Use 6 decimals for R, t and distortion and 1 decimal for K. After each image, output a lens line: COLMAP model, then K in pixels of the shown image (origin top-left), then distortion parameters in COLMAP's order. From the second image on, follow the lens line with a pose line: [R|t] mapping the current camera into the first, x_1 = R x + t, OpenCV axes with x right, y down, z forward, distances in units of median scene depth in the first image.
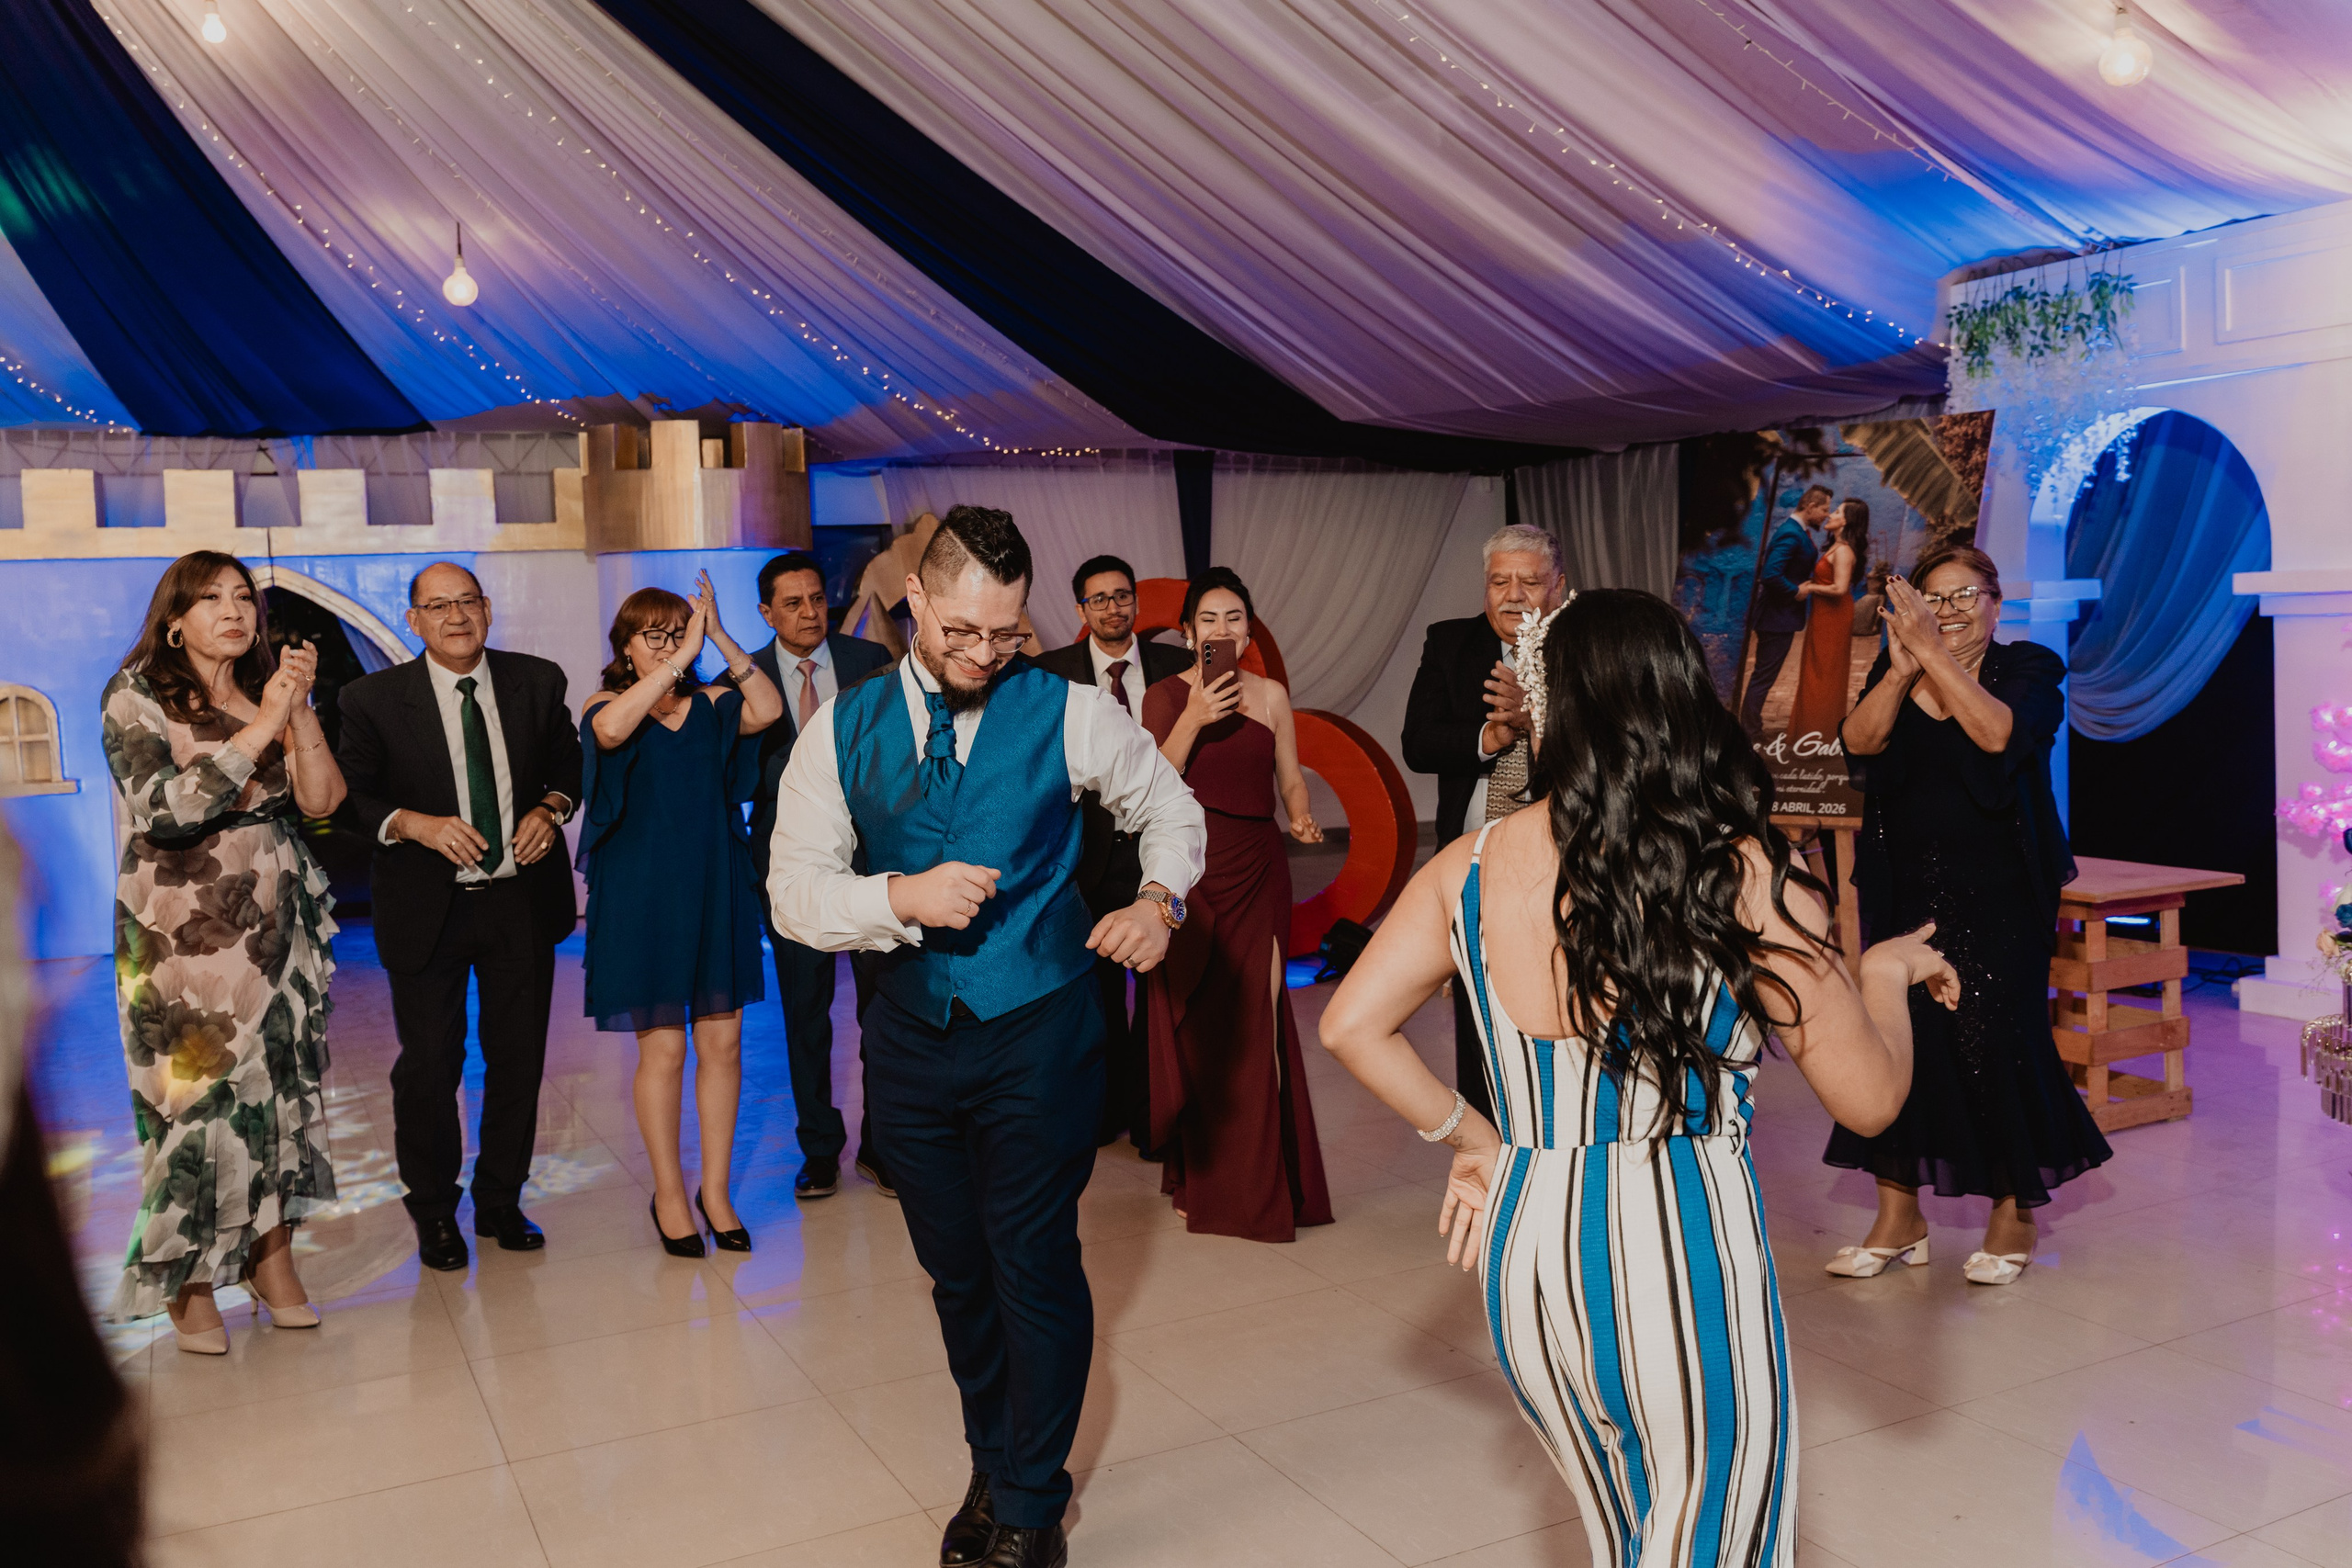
lens RADIAL K [[1919.7, 0, 1177.3], [0, 1919.7, 754.2], [0, 0, 1]] dist [-0.008755, 0.021276]
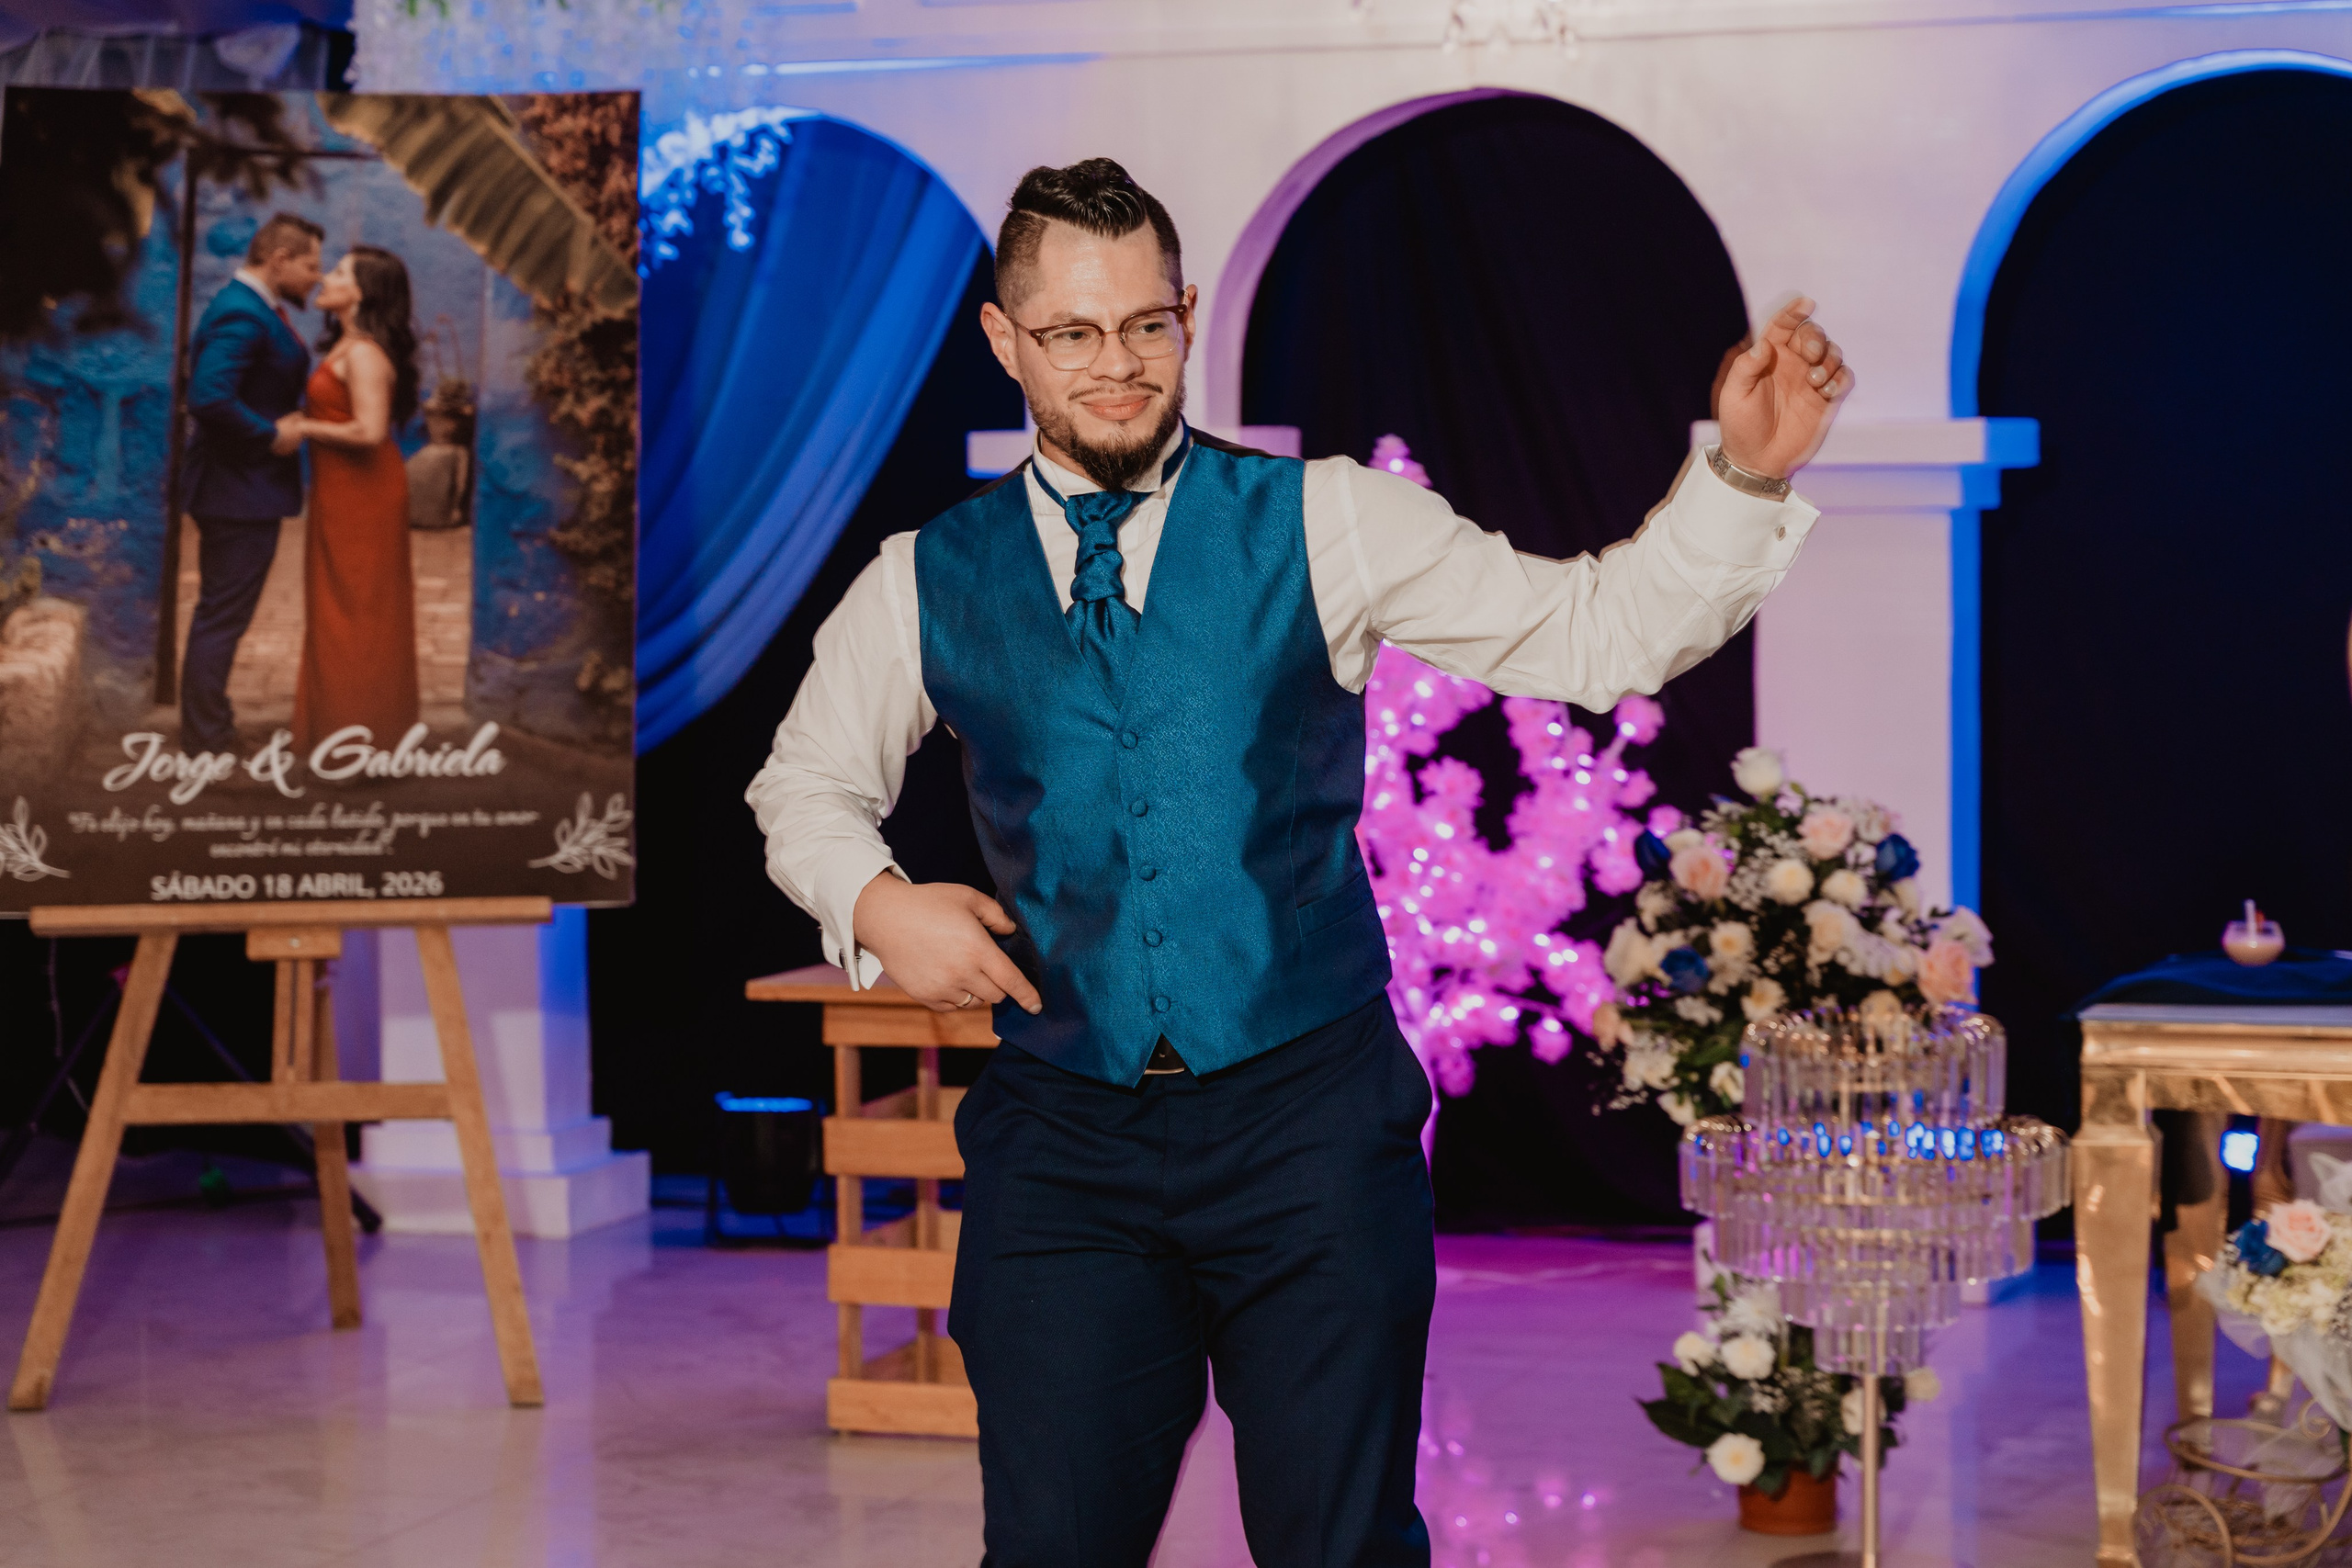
lens RADIAL K [[5015.0, 0, 1214.0], [0, 5015.0, 770.3], [0, 0, 1]] dist [0.014360, 0.000000]
pose [[0.677723, -0.013272, 0.735198, -0.421820], [0.036105, 0.999232, -0.015244, 0.024751], [-0.734431, 0.036875, 0.677681, -0.008004]]
